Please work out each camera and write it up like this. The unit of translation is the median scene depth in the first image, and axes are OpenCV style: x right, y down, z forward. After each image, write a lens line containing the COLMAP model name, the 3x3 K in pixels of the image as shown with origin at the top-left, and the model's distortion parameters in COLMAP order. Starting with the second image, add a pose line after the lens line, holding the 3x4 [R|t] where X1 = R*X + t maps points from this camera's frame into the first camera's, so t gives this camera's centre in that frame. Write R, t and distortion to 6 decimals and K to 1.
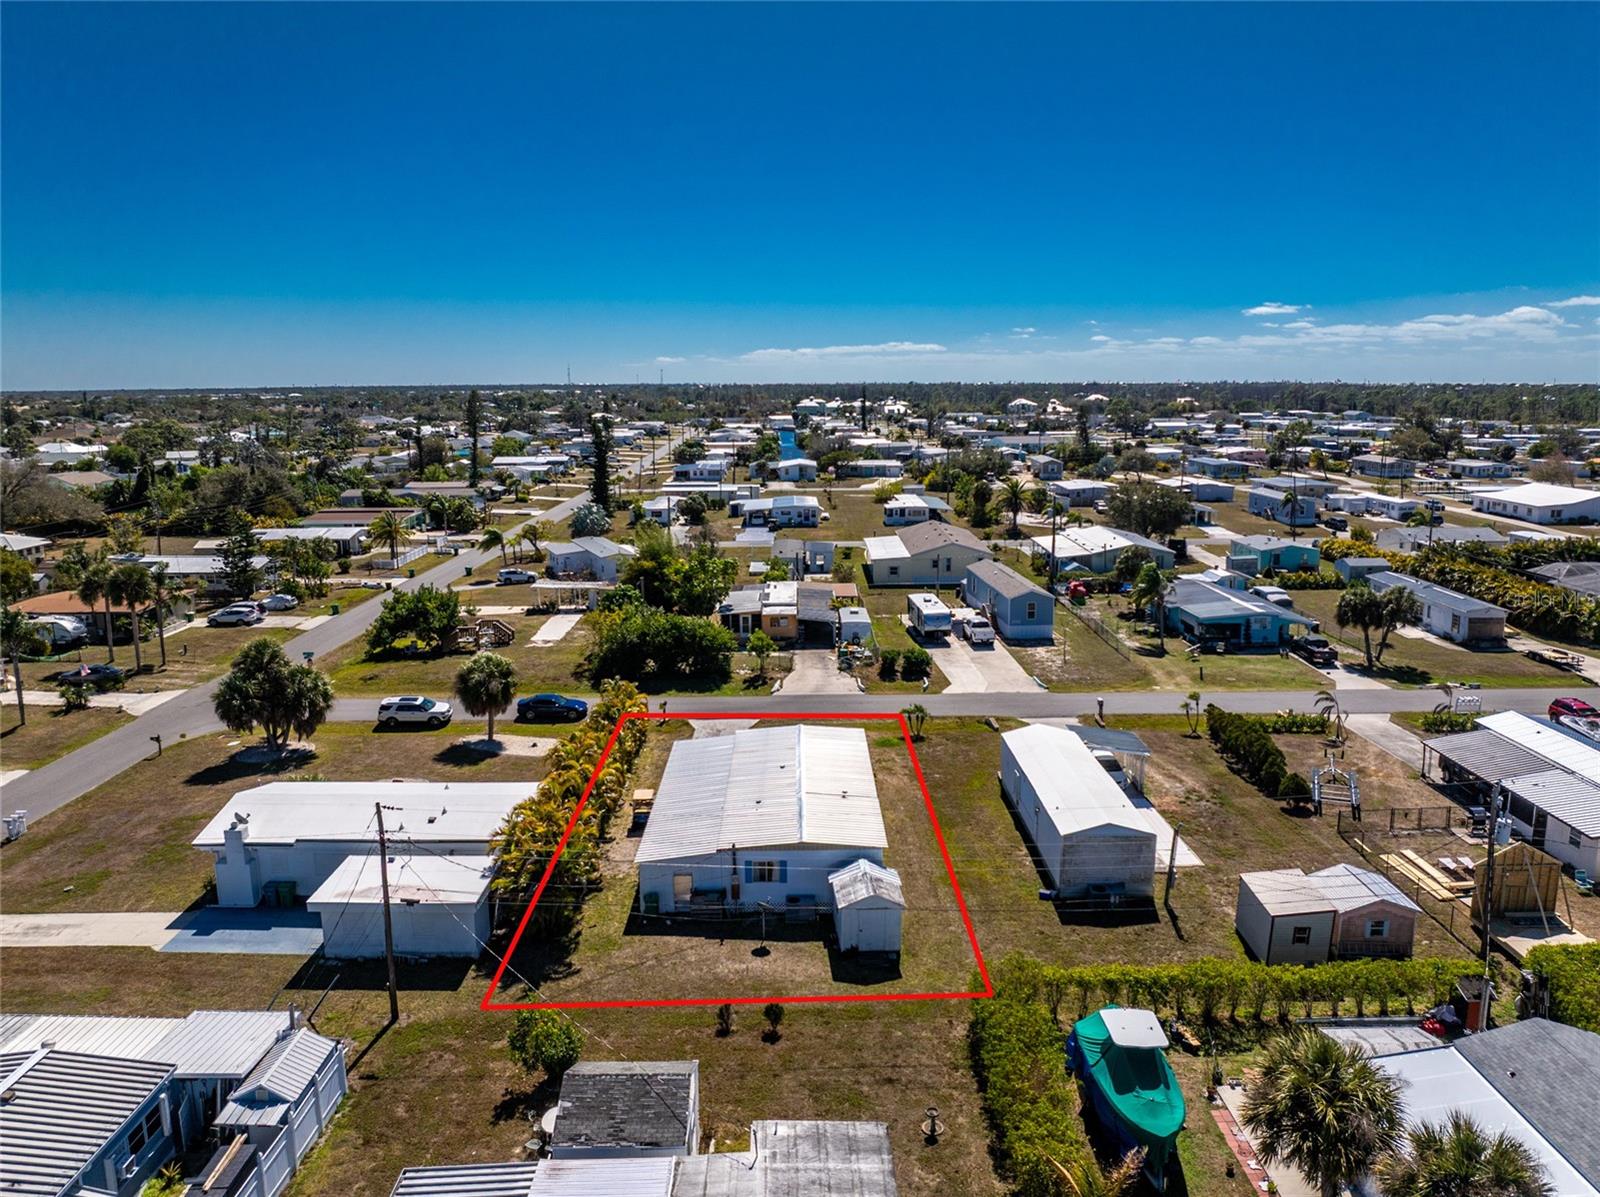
lens RADIAL K [[1123.3, 0, 800.0], [0, 1123.3, 598.5], [0, 0, 1]] dist [-0.034326, -0.005596]
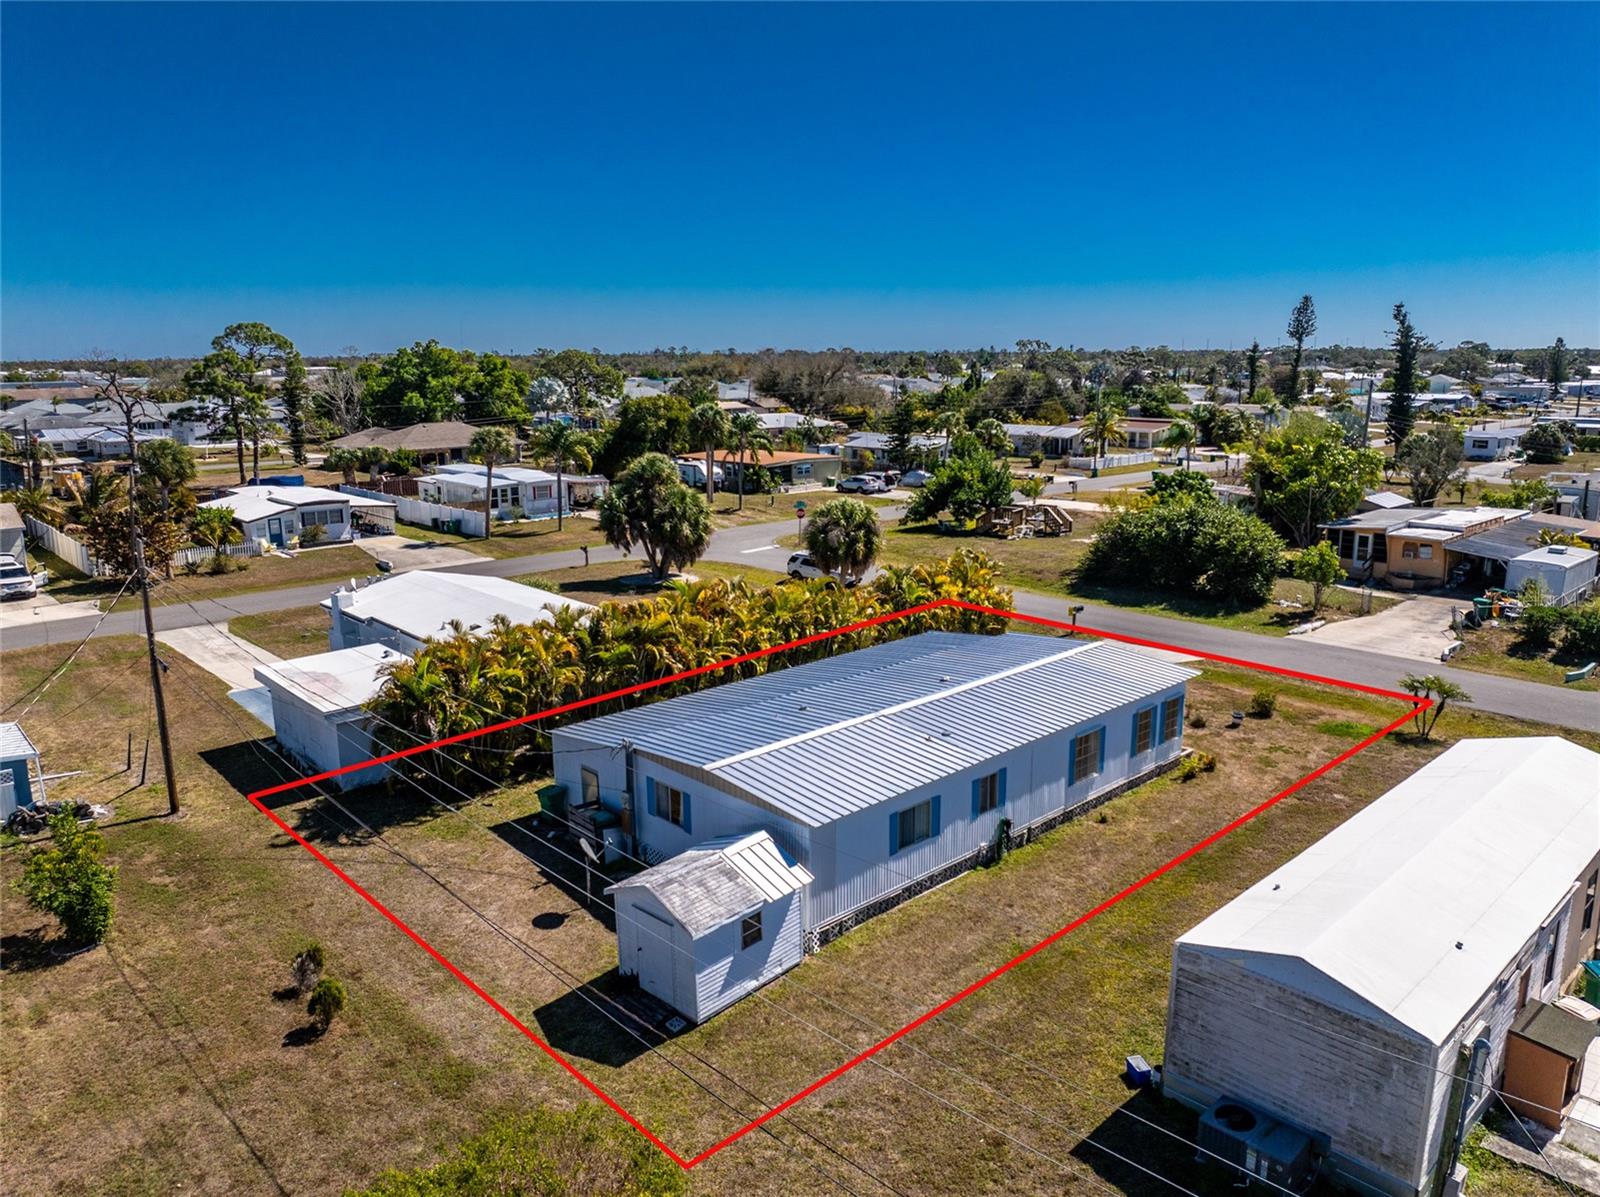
lens RADIAL K [[1123.3, 0, 800.0], [0, 1123.3, 598.5], [0, 0, 1]] dist [-0.034326, -0.005596]
pose [[0.675810, 0.156102, -0.720356, 0.278812], [-0.134540, 0.987022, 0.087668, 0.054920], [0.724693, 0.037669, 0.688042, 0.441976]]
